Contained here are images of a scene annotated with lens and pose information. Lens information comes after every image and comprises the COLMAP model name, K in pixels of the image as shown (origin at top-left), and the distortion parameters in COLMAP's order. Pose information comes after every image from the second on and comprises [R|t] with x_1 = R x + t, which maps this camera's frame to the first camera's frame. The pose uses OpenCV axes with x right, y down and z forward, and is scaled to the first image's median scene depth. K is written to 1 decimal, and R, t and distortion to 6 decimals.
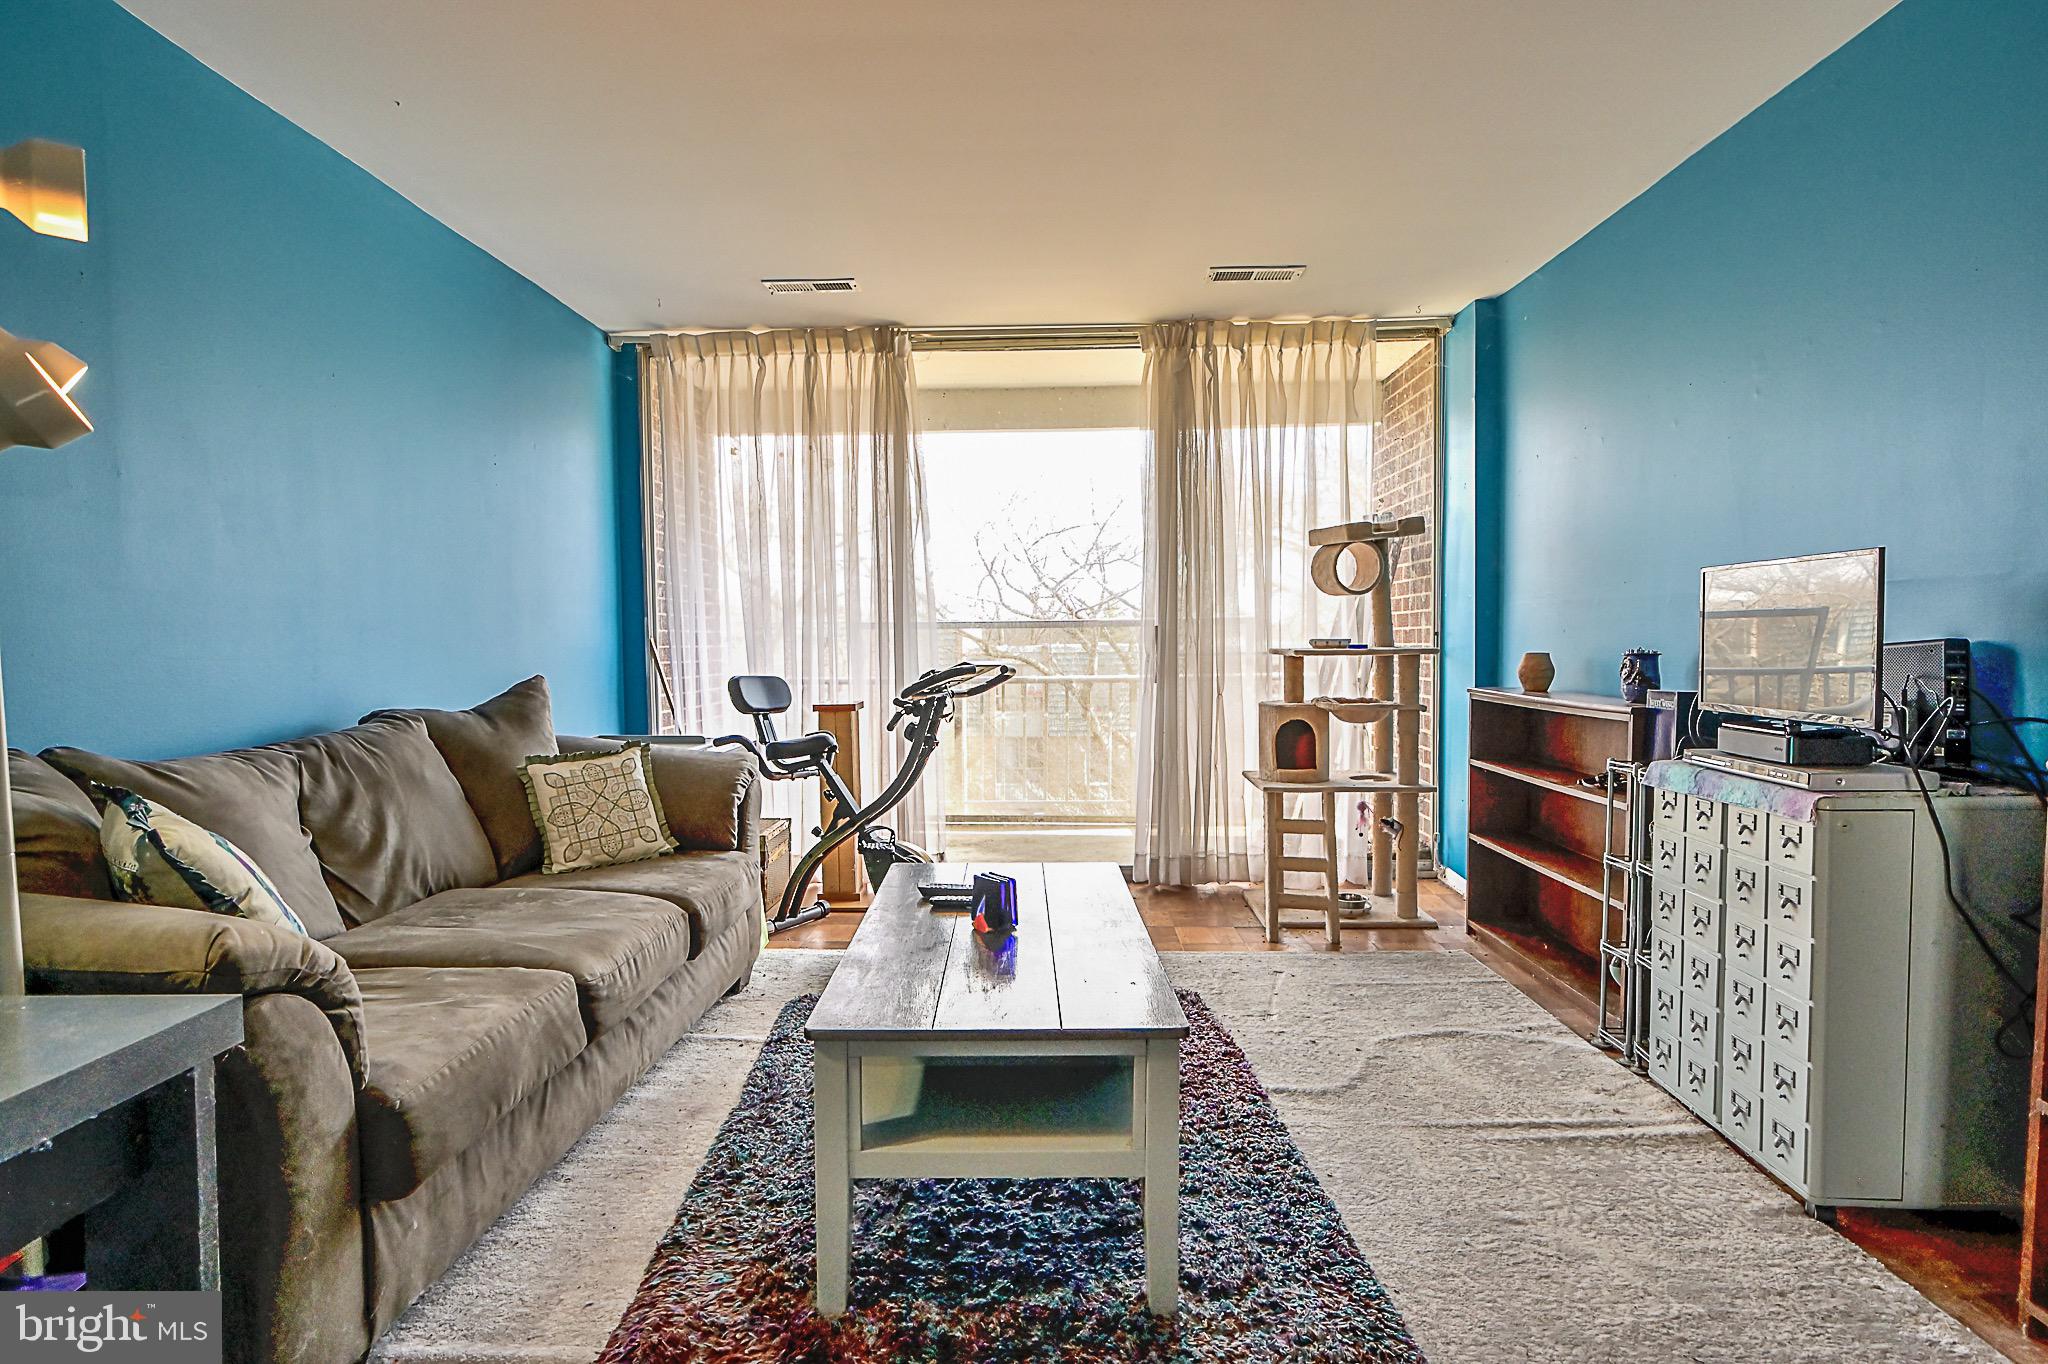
lens RADIAL K [[1082.9, 0, 1024.0], [0, 1082.9, 682.0], [0, 0, 1]] dist [-0.002584, -0.001634]
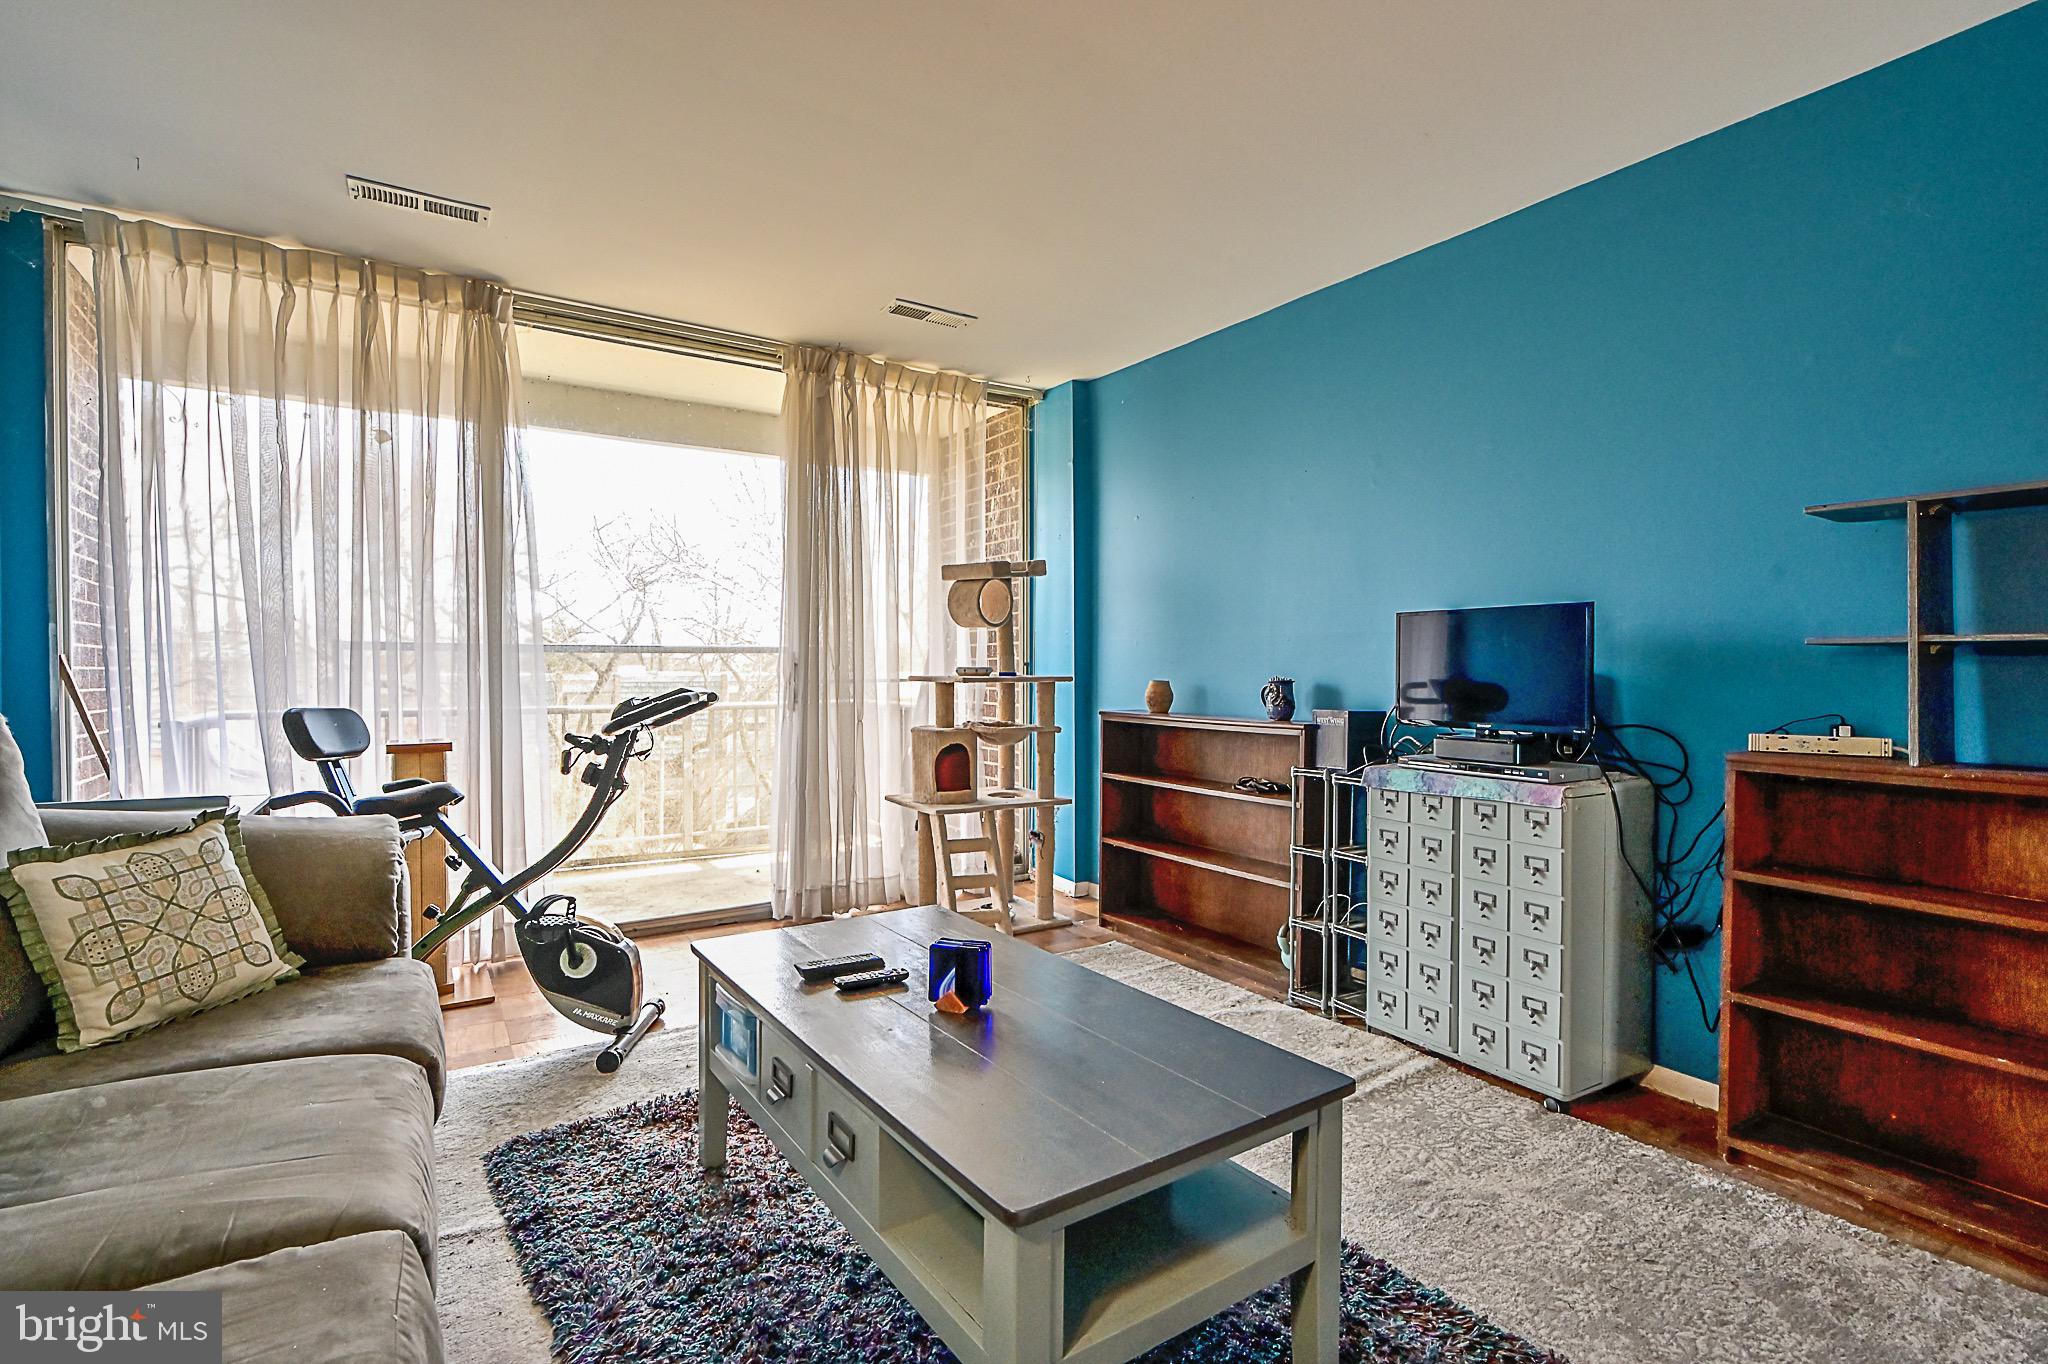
lens RADIAL K [[953.6, 0, 1024.0], [0, 953.6, 682.0], [0, 0, 1]] dist [-0.001180, -0.000796]
pose [[0.821294, 0.003396, 0.570495, -0.247844], [0.013613, 0.999581, -0.025547, -0.000659], [-0.570343, 0.028747, 0.820904, 0.224238]]
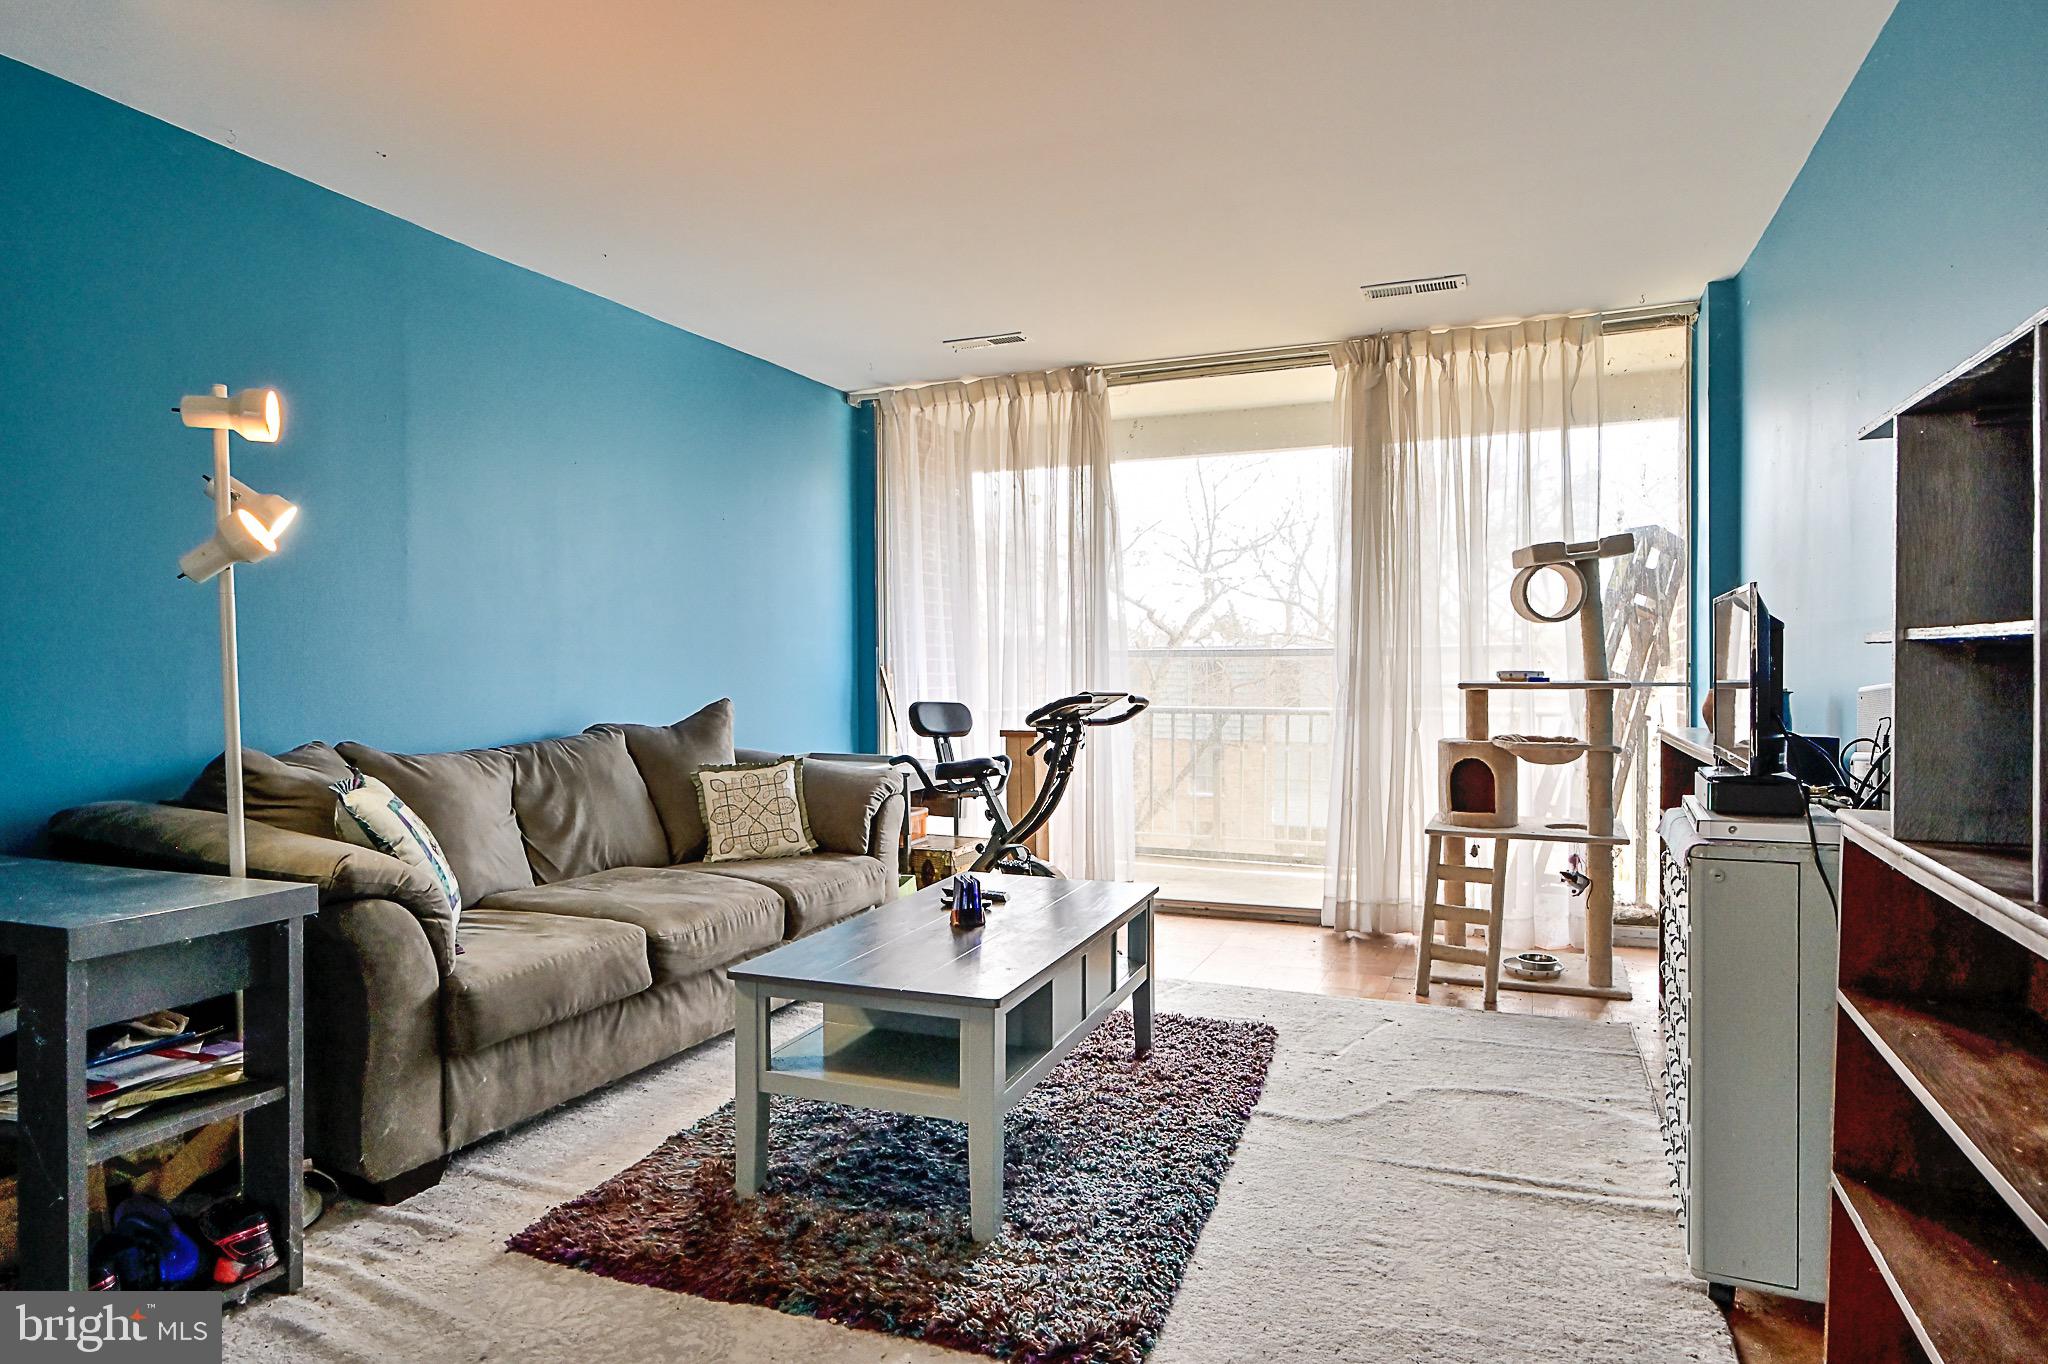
lens RADIAL K [[1217.0, 0, 1027.9], [0, 1217.0, 675.2], [0, 0, 1]] dist [-0.005073, 0.000242]
pose [[0.932534, 0.007223, -0.361011, 0.305005], [-0.017933, 0.999493, -0.026326, -0.002038], [0.360637, 0.031024, 0.932190, -0.115700]]
